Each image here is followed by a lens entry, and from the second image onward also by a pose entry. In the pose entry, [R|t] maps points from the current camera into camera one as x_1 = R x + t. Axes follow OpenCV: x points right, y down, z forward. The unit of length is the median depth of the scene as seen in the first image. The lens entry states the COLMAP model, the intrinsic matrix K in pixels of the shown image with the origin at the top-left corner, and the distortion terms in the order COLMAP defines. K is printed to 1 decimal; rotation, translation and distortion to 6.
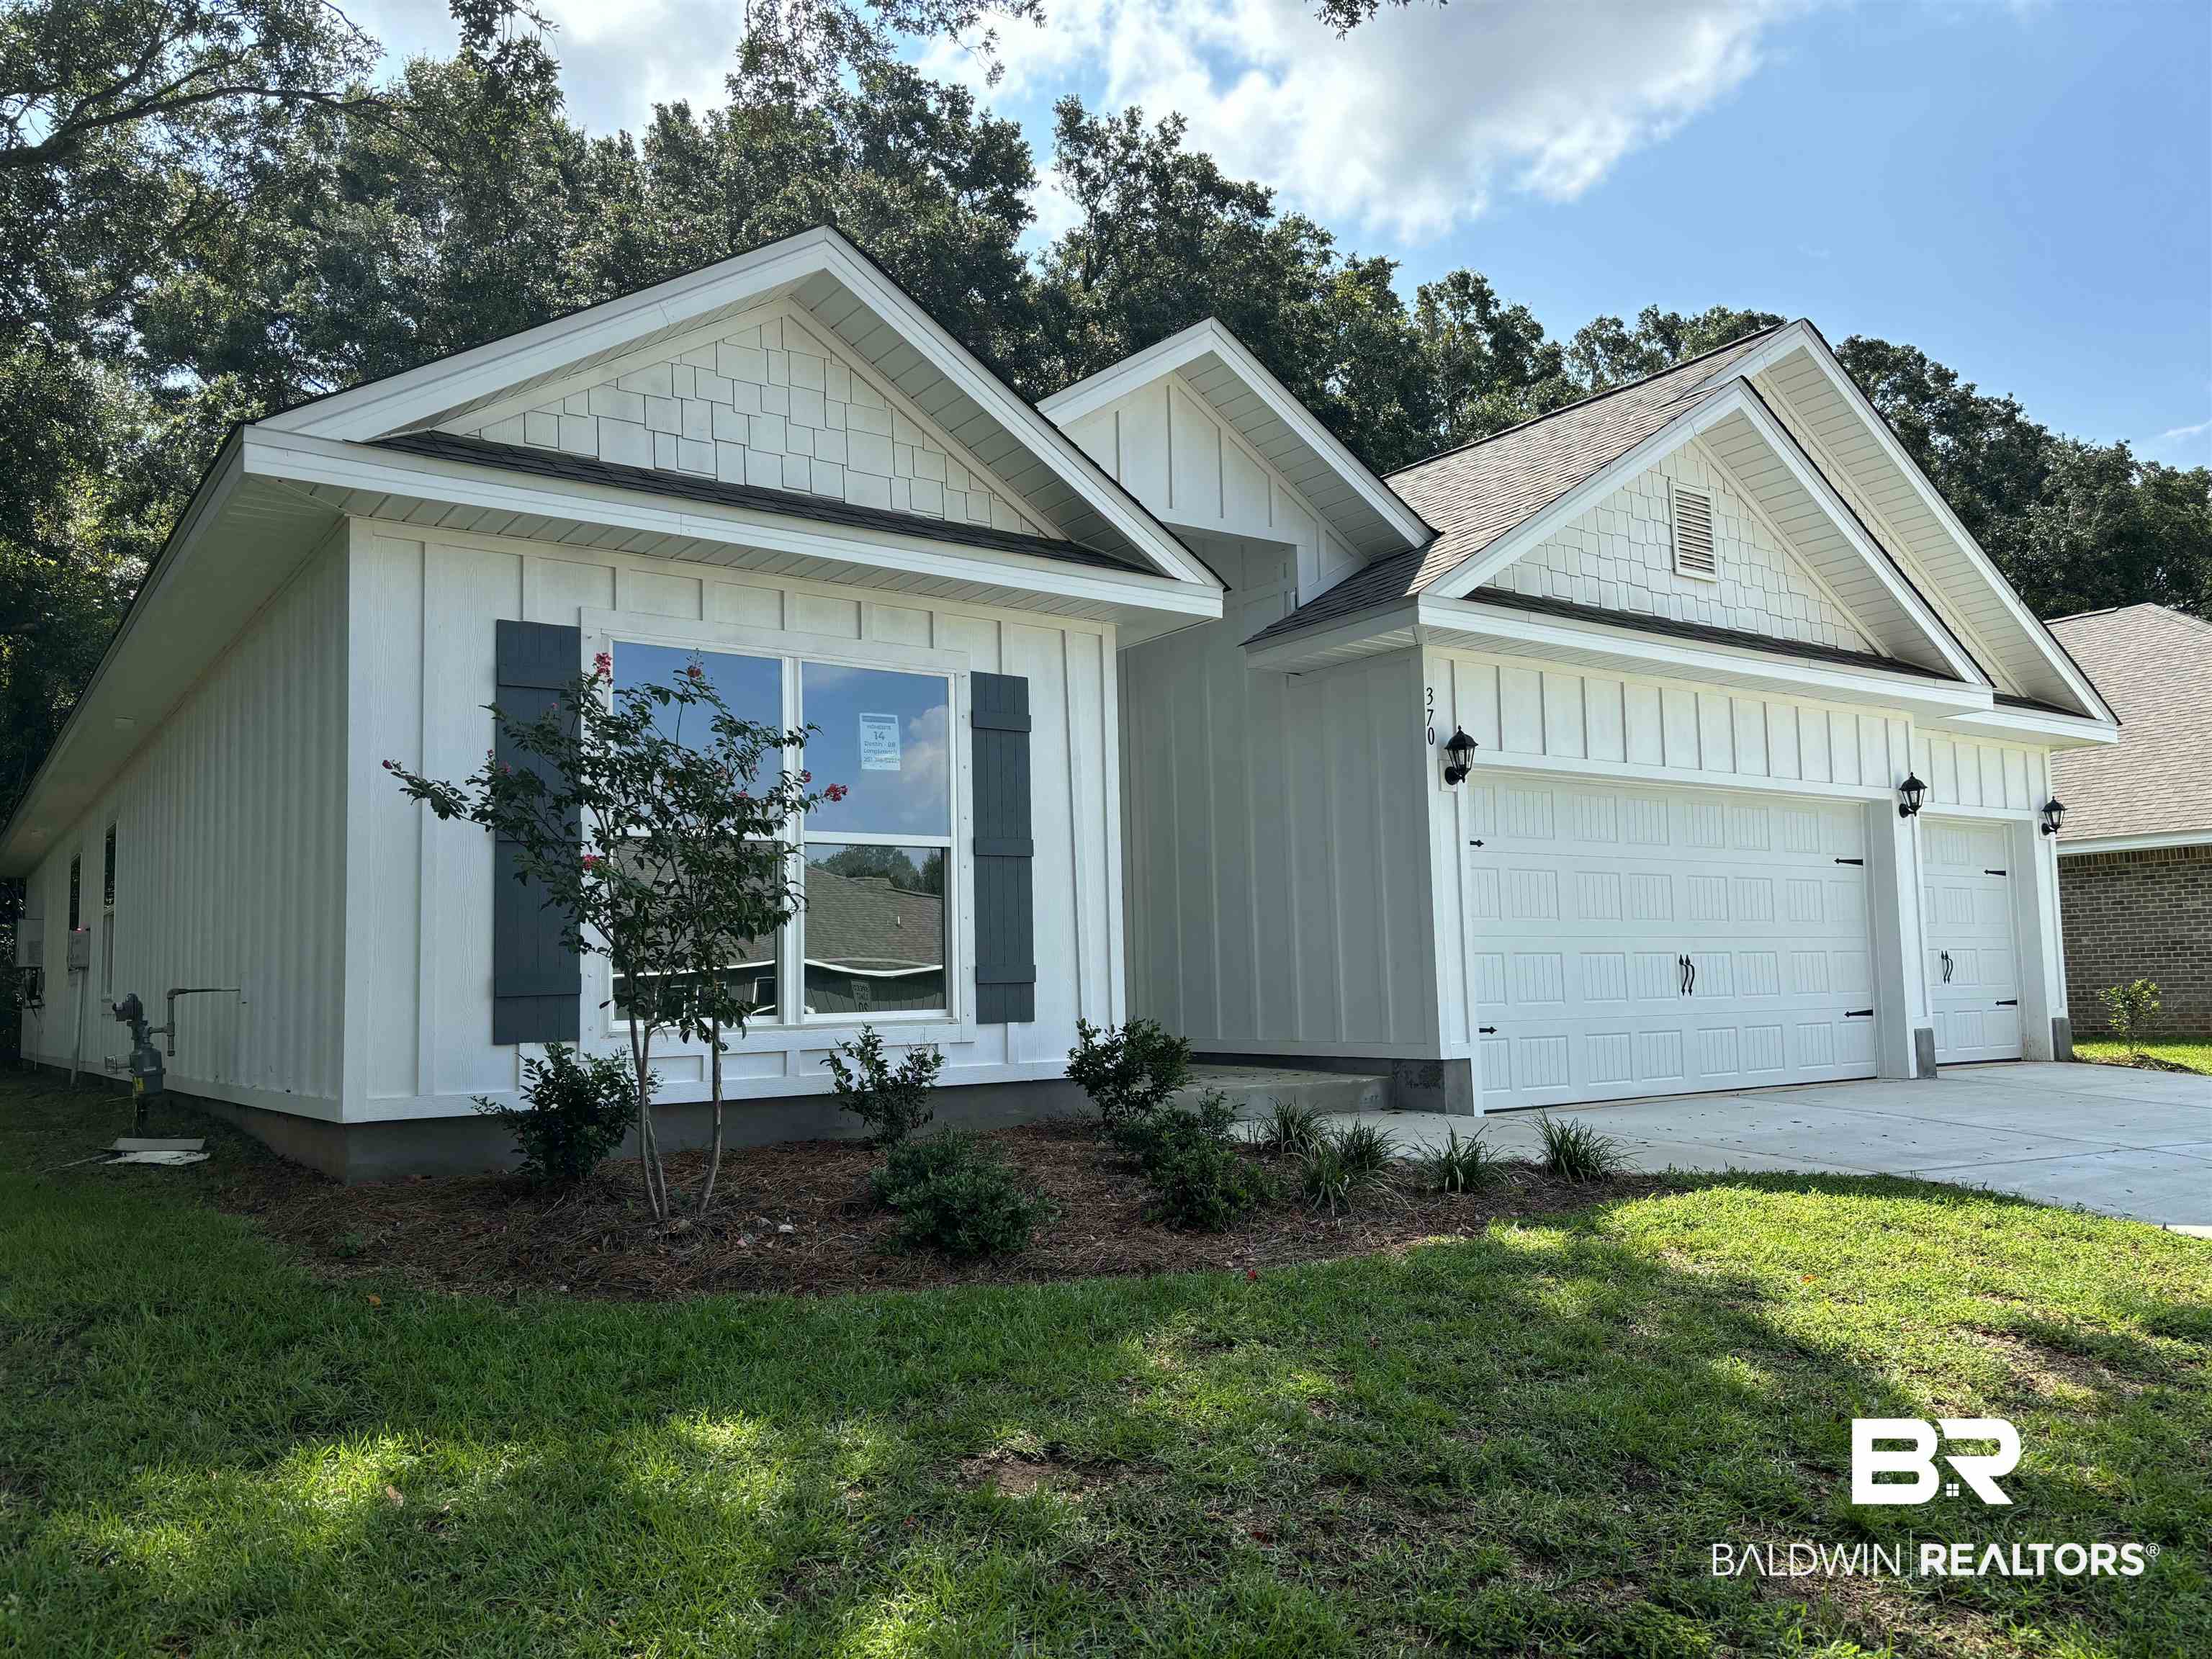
lens RADIAL K [[1666.6, 0, 1111.2], [0, 1666.6, 843.7], [0, 0, 1]] dist [0.047549, -0.057970]
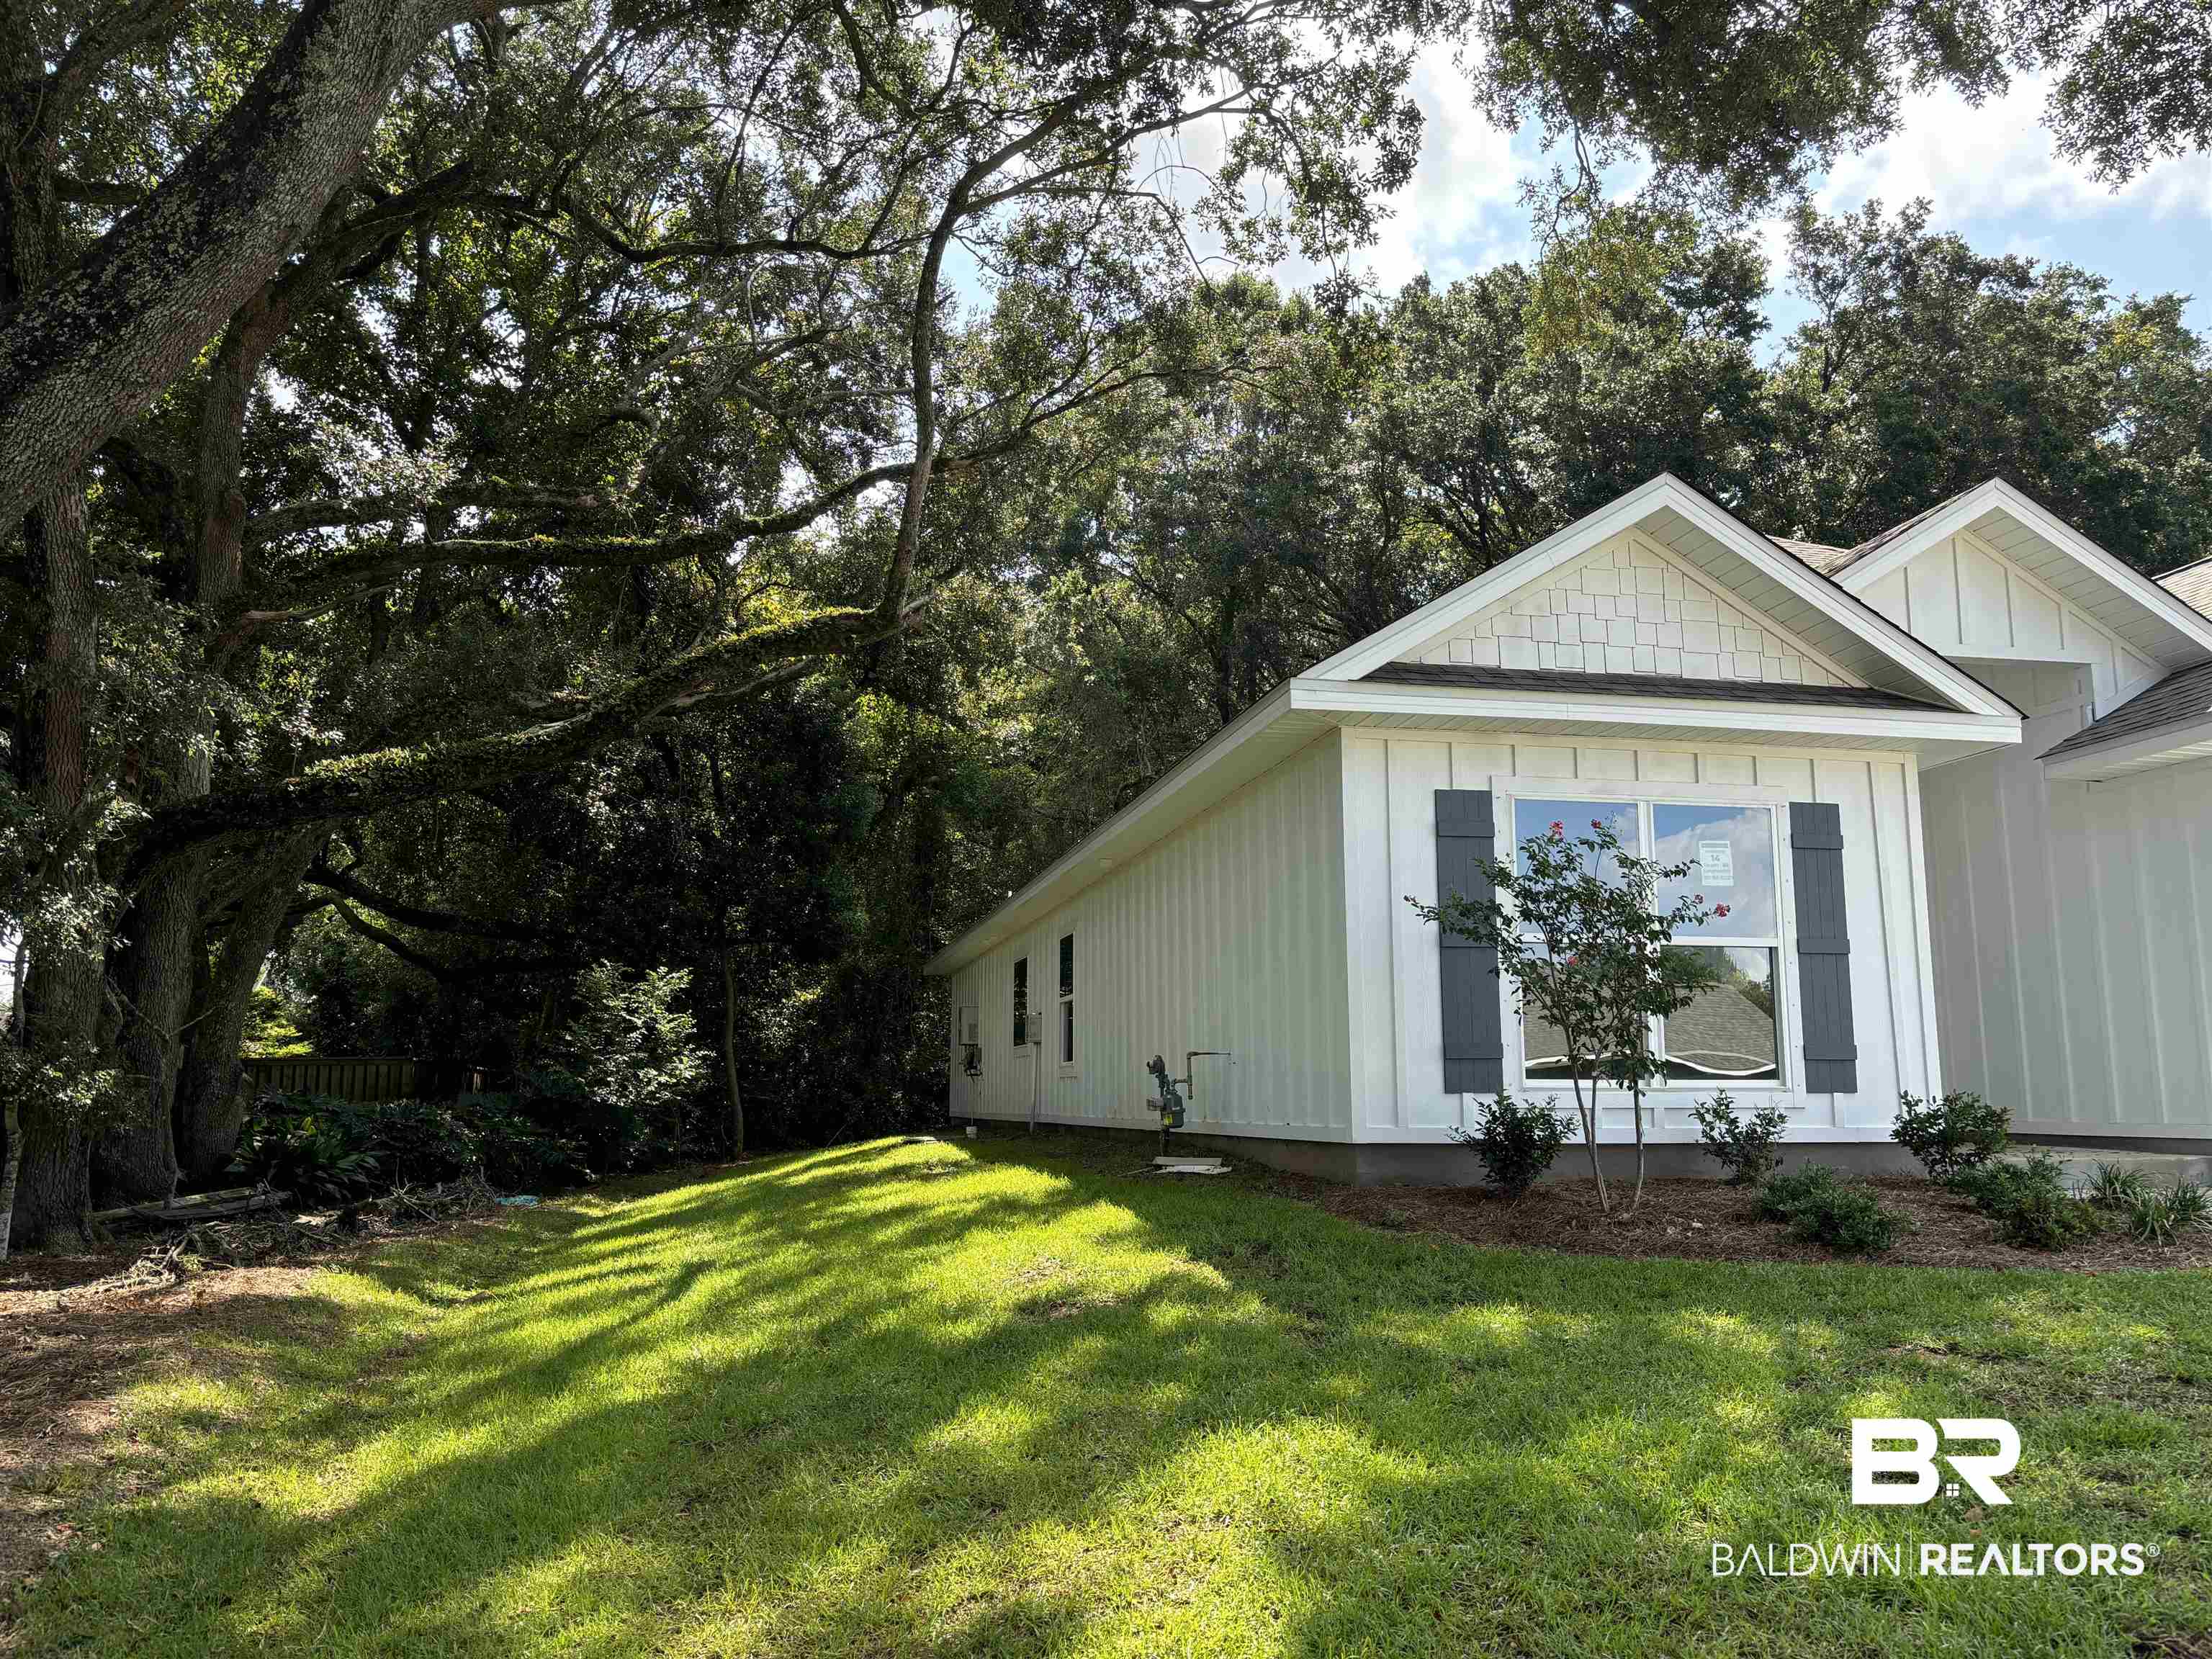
lens RADIAL K [[1666.6, 0, 1107.8], [0, 1666.6, 849.8], [0, 0, 1]] dist [0.047549, -0.057970]
pose [[0.914222, -0.035230, -0.403678, -0.044250], [0.013577, 0.998317, -0.056378, -0.006245], [0.404985, 0.046061, 0.913162, -0.311202]]
